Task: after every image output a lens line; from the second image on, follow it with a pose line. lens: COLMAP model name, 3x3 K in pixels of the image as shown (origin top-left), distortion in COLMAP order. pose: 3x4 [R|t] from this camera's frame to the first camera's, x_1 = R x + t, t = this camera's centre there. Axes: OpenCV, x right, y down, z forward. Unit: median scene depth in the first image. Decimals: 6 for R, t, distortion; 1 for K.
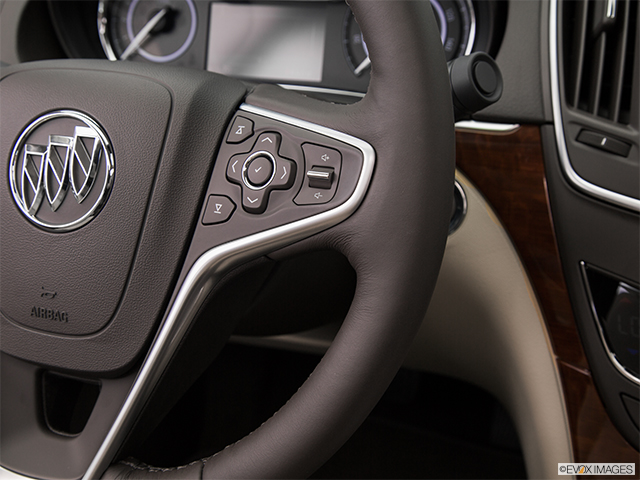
lens RADIAL K [[849.5, 0, 320.0], [0, 849.5, 240.0], [0, 0, 1]] dist [0.029336, 0.036434]
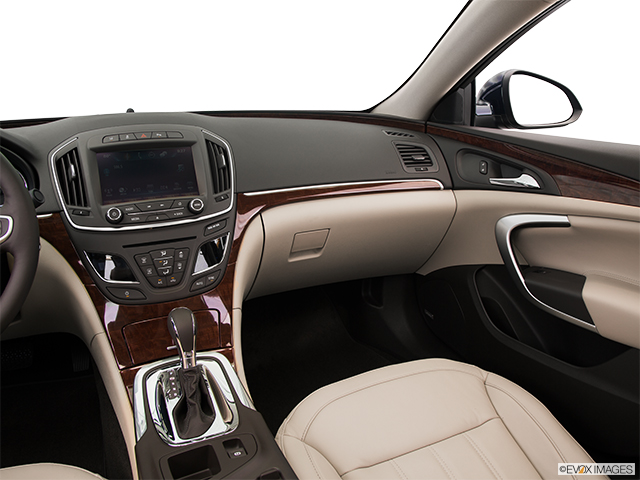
lens RADIAL K [[502.1, 0, 320.0], [0, 502.1, 240.0], [0, 0, 1]] dist [-0.125242, 0.072678]
pose [[0.716559, -0.182492, 0.673231, -0.268416], [0.279863, 0.959294, -0.037840, 0.292639], [-0.638921, 0.215527, 0.738463, -0.870491]]
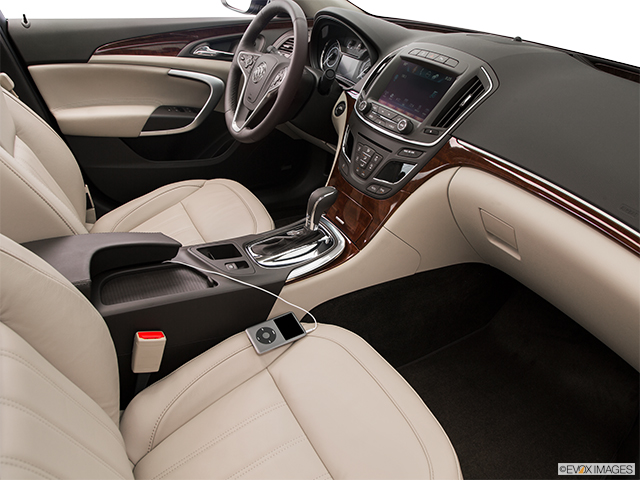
lens RADIAL K [[483.7, 0, 320.0], [0, 483.7, 240.0], [0, 0, 1]] dist [-0.148439, 0.119938]
pose [[0.728409, 0.409052, -0.549633, 1.716223], [-0.361827, 0.910891, 0.198392, 0.124817], [0.581808, 0.054362, 0.811507, -0.969314]]
